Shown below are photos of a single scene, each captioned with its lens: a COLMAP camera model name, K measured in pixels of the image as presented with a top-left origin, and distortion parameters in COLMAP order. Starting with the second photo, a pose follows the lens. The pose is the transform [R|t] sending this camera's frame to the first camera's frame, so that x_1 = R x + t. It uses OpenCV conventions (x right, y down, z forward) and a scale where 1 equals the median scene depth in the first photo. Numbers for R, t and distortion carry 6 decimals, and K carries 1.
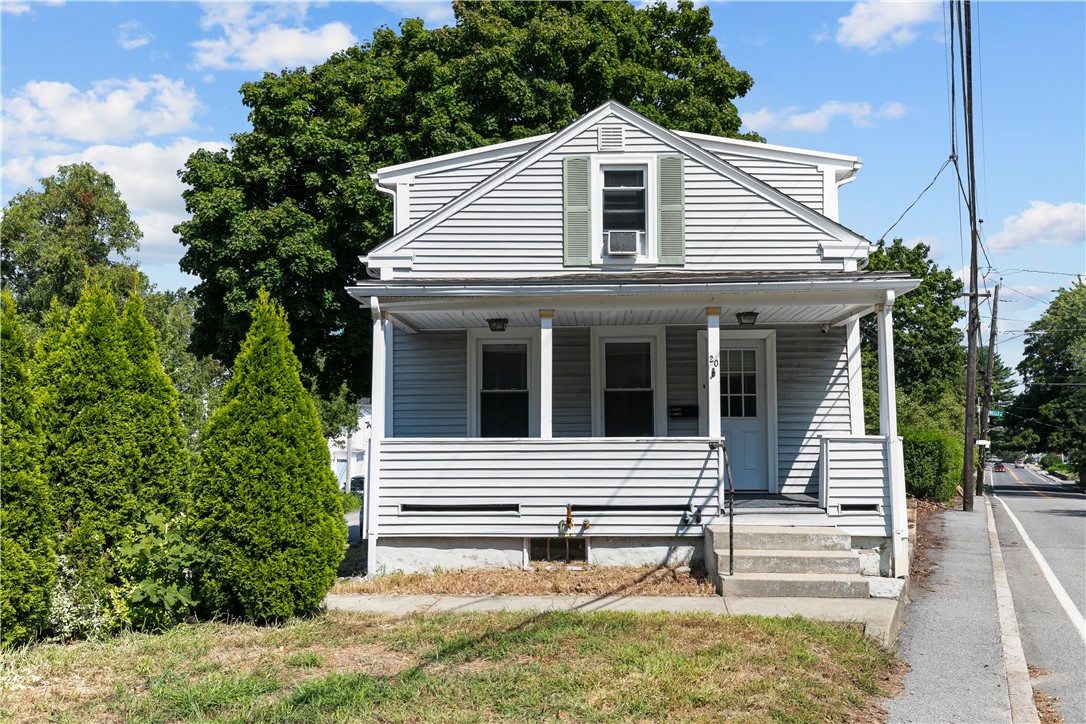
lens RADIAL K [[945.0, 0, 542.5], [0, 945.0, 361.3], [0, 0, 1]] dist [-0.009313, 0.002649]
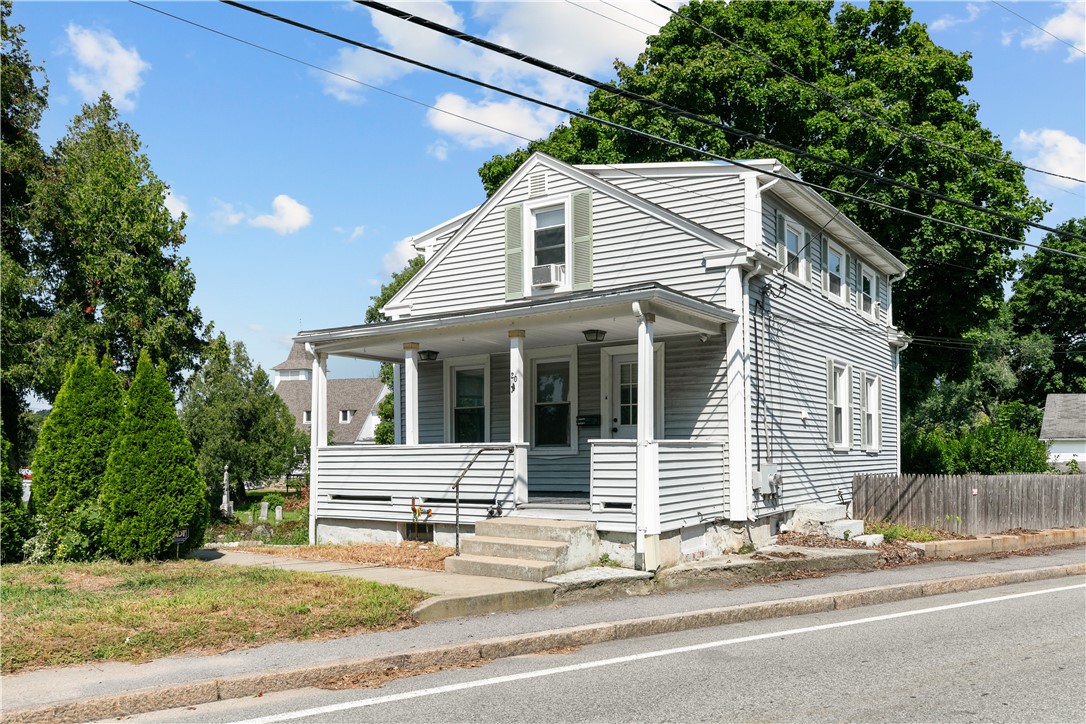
lens RADIAL K [[857.6, 0, 561.4], [0, 857.6, 441.2], [0, 0, 1]] dist [-0.010755, -0.003340]
pose [[0.853430, -0.012017, -0.521069, 0.655361], [0.048236, 0.997265, 0.056004, 0.018427], [0.518971, -0.072929, 0.851675, 0.106969]]
